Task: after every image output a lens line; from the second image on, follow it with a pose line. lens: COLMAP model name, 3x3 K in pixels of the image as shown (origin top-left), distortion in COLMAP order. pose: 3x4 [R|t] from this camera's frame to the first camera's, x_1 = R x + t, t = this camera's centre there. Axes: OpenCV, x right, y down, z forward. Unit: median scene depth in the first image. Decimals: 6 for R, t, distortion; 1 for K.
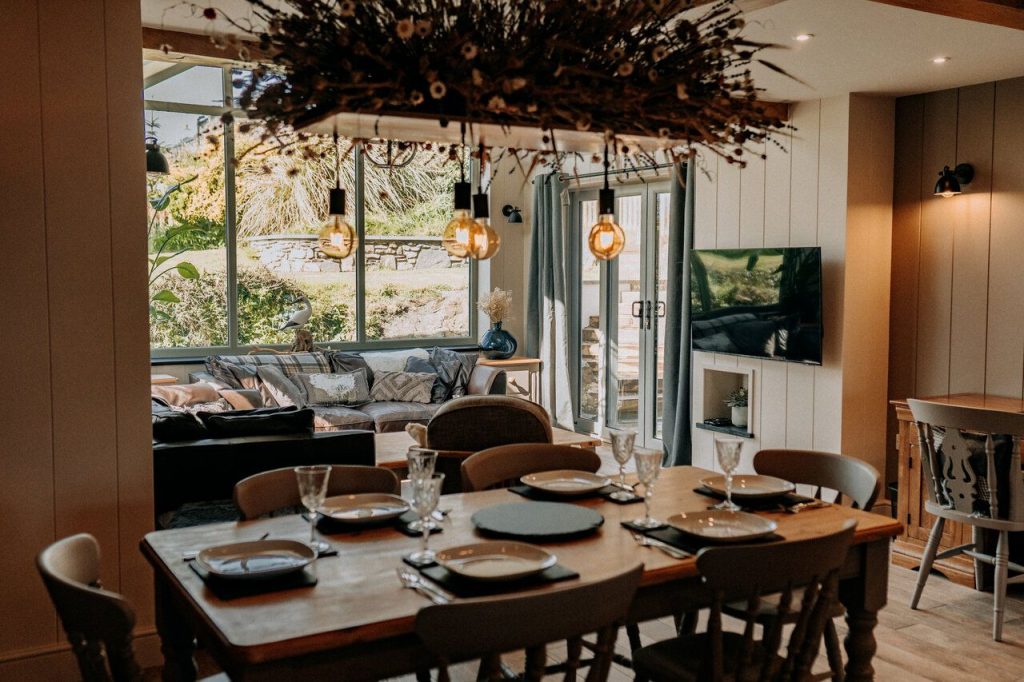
lens RADIAL K [[996.2, 0, 521.7], [0, 996.2, 344.9], [0, 0, 1]] dist [0.017746, 0.000000]
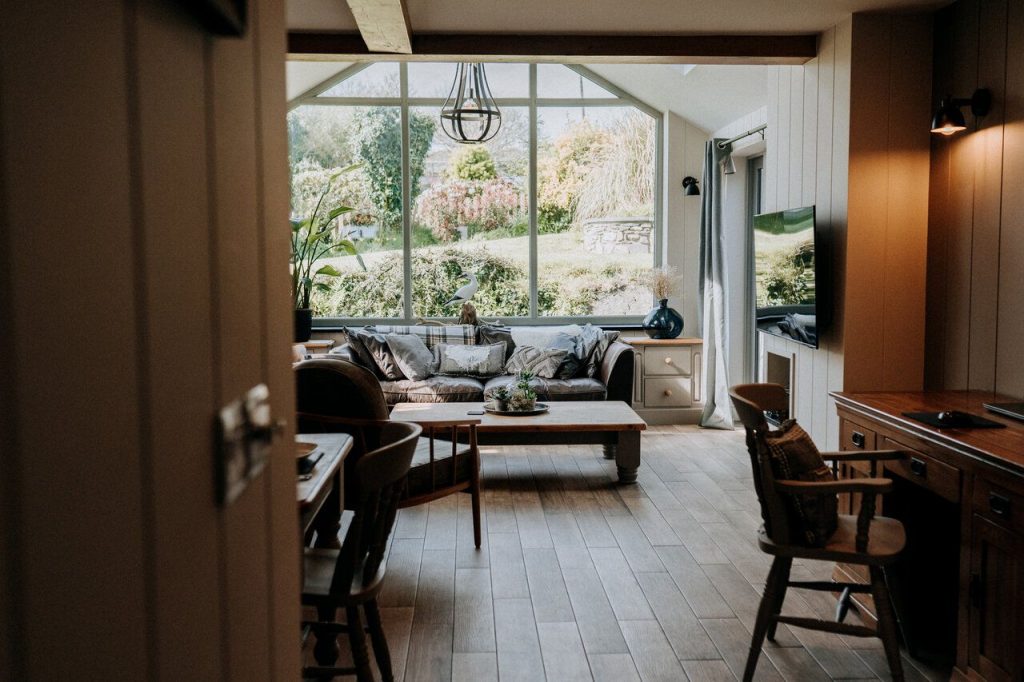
lens RADIAL K [[996.2, 0, 519.0], [0, 996.2, 336.8], [0, 0, 1]] dist [0.017746, 0.000000]
pose [[0.878945, 0.030817, -0.475926, 0.309797], [-0.029669, 0.999510, 0.009926, 0.006948], [0.475999, 0.005395, 0.879429, 0.095949]]
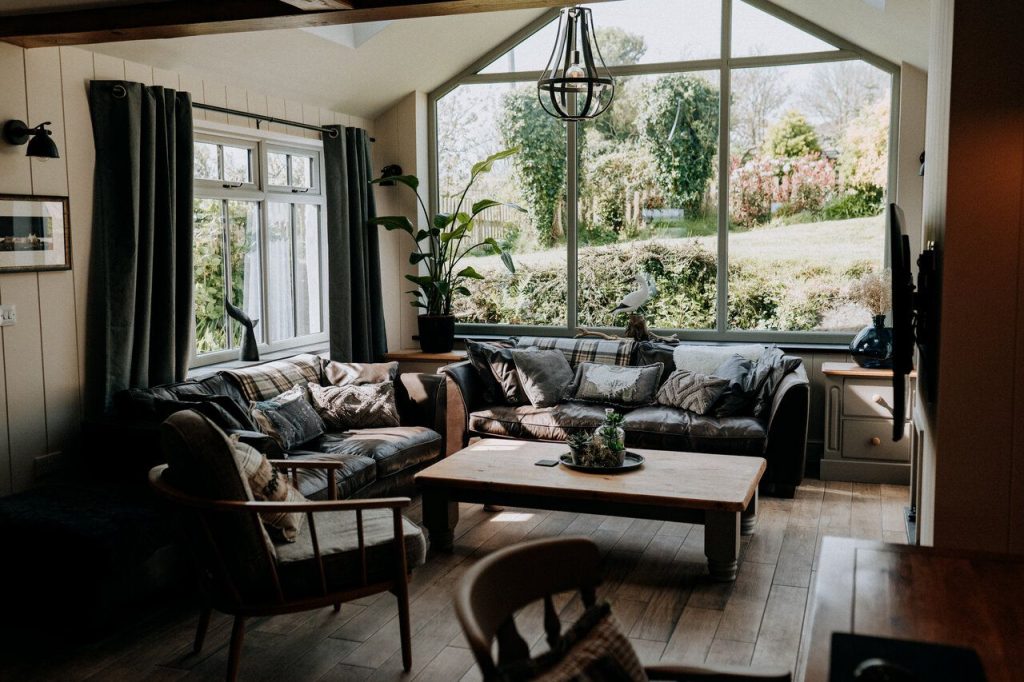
lens RADIAL K [[996.2, 0, 514.0], [0, 996.2, 338.6], [0, 0, 1]] dist [0.017746, 0.000000]
pose [[0.631777, 0.070597, -0.771929, 0.365876], [-0.051495, 0.997467, 0.049079, -0.028635], [0.773438, 0.008743, 0.633812, 0.342449]]
